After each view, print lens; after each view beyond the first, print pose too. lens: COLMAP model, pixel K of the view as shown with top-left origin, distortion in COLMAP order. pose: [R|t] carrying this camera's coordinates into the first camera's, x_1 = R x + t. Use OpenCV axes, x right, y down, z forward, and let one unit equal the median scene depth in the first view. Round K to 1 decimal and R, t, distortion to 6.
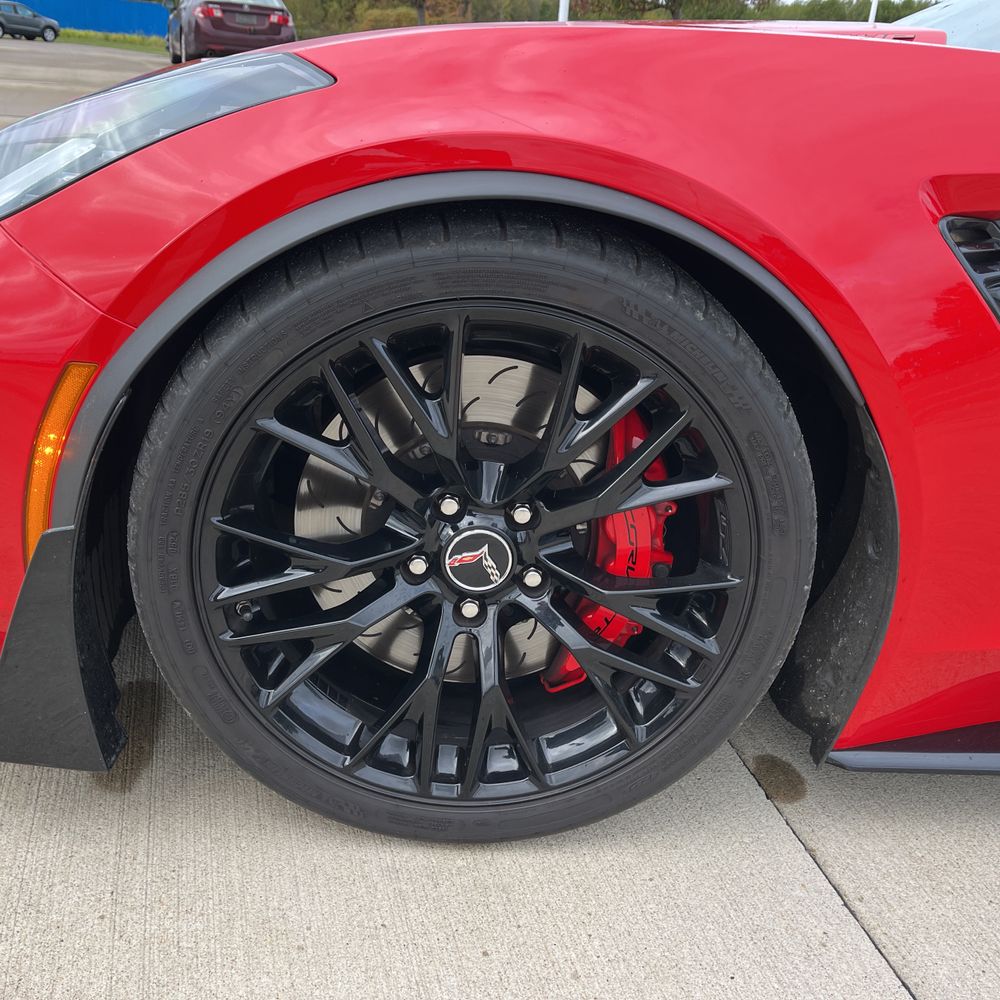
lens RADIAL K [[1019.5, 0, 500.0], [0, 1019.5, 500.0], [0, 0, 1]] dist [0.081376, -0.116835]
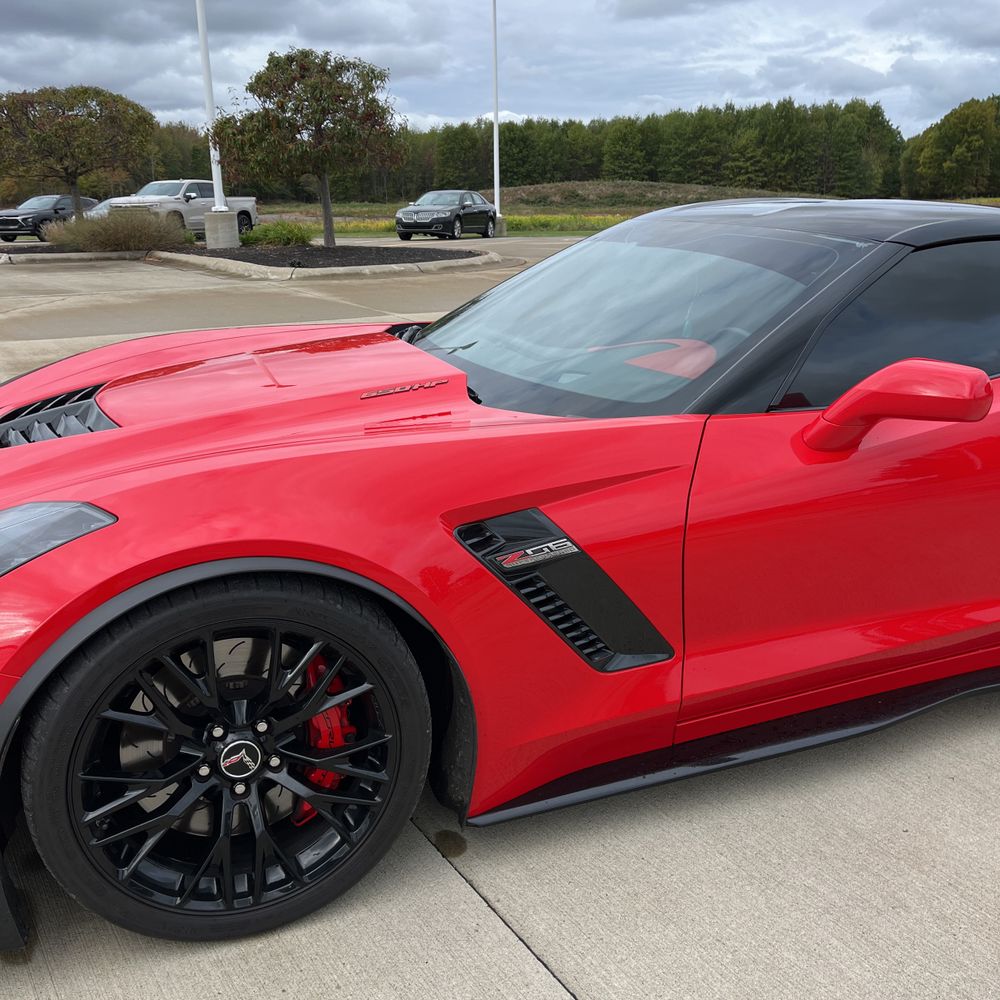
lens RADIAL K [[1019.1, 0, 498.7], [0, 1019.1, 492.9], [0, 0, 1]] dist [0.015279, 0.012565]
pose [[0.949011, -0.163155, 0.269738, 0.000389], [0.192541, 0.977499, -0.086156, -0.139827], [-0.249612, 0.133699, 0.959072, -0.769801]]
